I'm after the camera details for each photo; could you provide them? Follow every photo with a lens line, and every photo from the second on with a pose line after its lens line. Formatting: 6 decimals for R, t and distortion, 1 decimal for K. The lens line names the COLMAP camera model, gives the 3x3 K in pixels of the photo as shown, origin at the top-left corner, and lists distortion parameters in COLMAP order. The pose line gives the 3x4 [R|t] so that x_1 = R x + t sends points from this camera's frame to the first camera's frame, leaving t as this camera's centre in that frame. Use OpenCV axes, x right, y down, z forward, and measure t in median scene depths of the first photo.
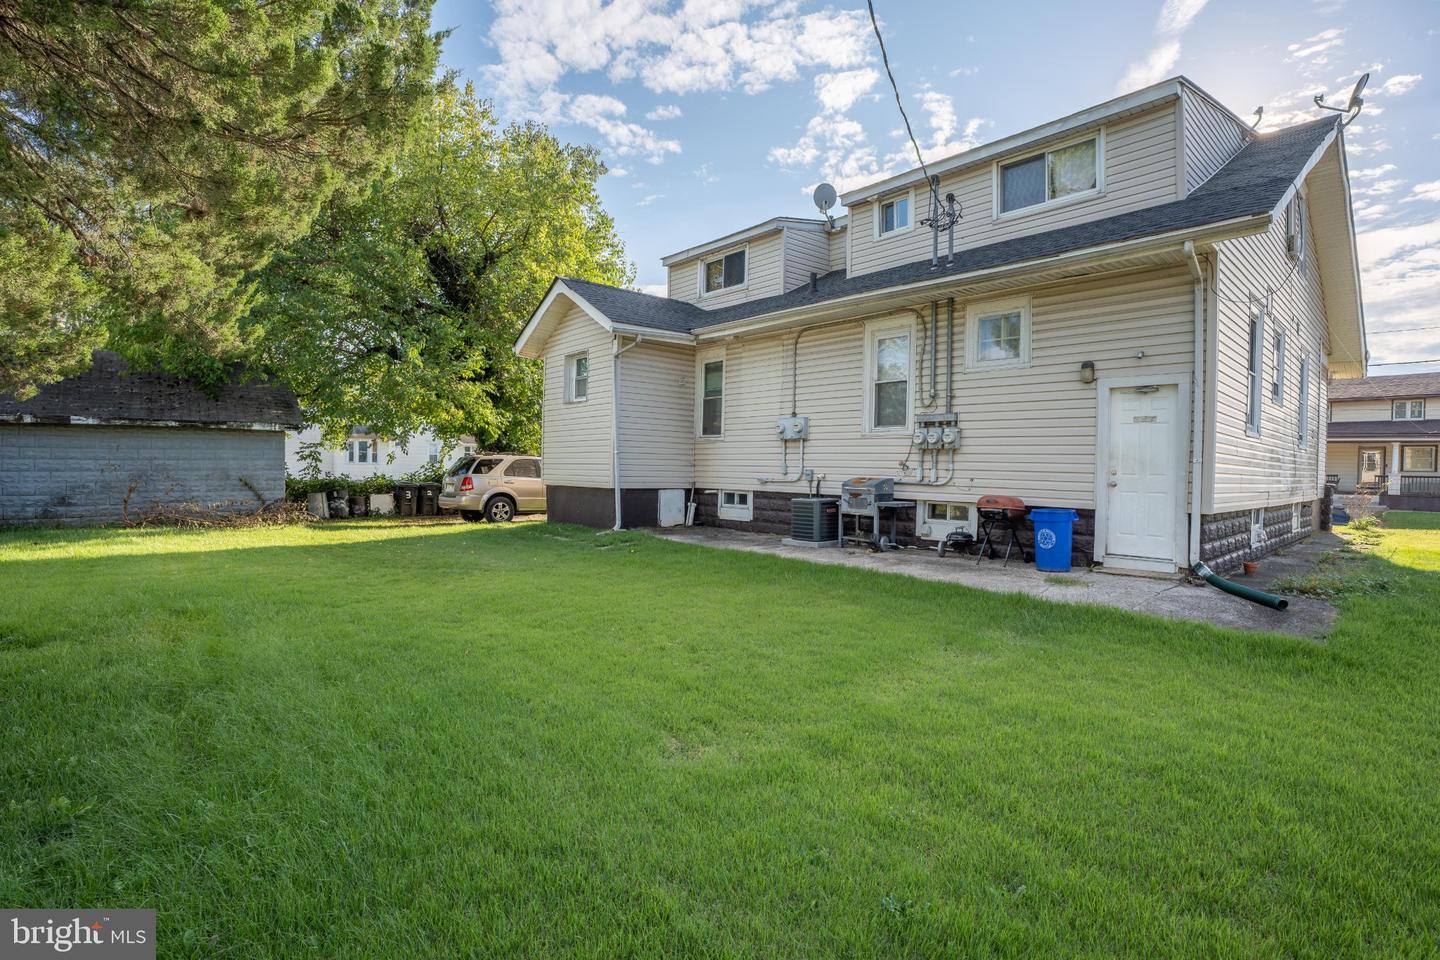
lens RADIAL K [[663.8, 0, 724.9], [0, 663.8, 478.3], [0, 0, 1]] dist [-0.048357, 0.005005]
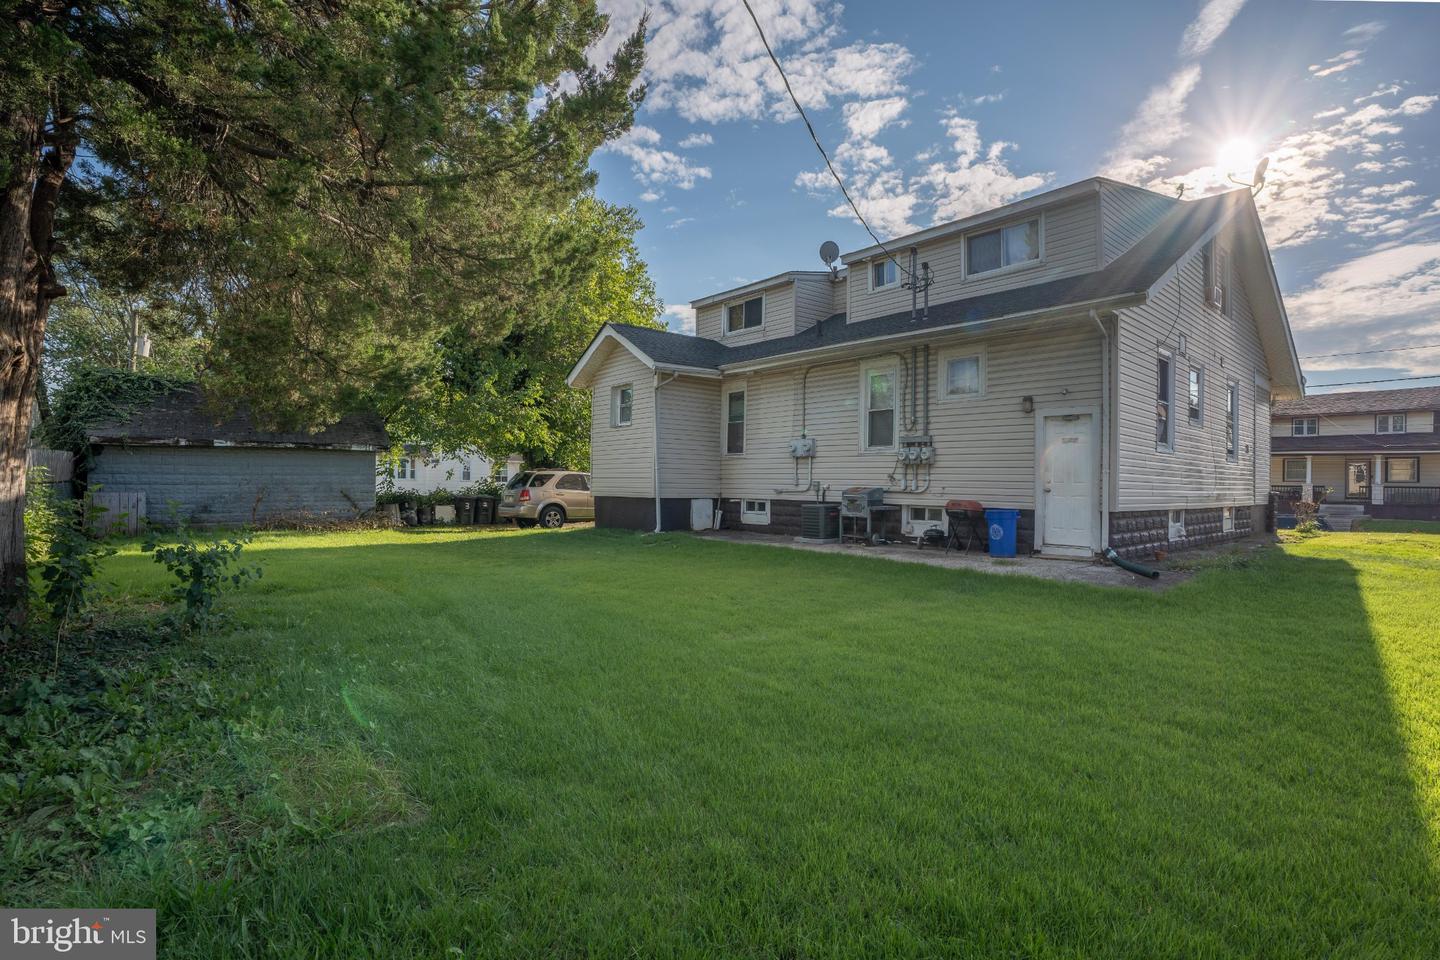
lens RADIAL K [[663.8, 0, 719.6], [0, 663.8, 473.8], [0, 0, 1]] dist [-0.048357, 0.005005]
pose [[0.999445, -0.004226, -0.033058, -0.009669], [0.003204, 0.999517, -0.030915, 0.009392], [0.033172, 0.030792, 0.998975, -0.210834]]
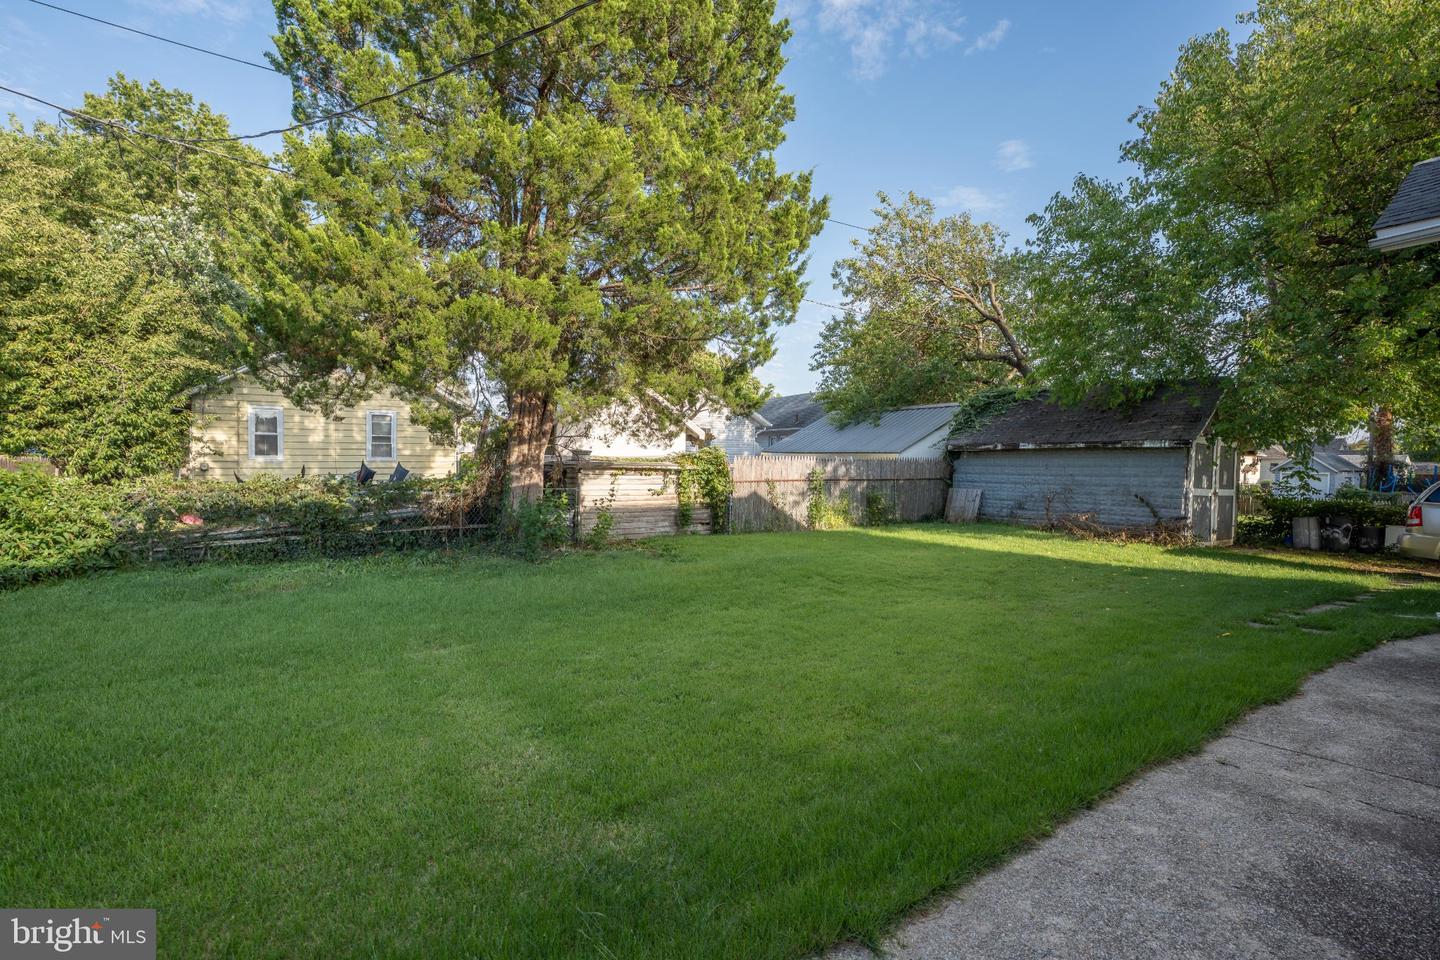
lens RADIAL K [[663.8, 0, 731.5], [0, 663.8, 476.3], [0, 0, 1]] dist [-0.048357, 0.005005]
pose [[-0.132398, -0.000186, -0.991197, 0.427276], [-0.037025, 0.999303, 0.004758, -0.011290], [0.990505, 0.037329, -0.132313, 0.556771]]
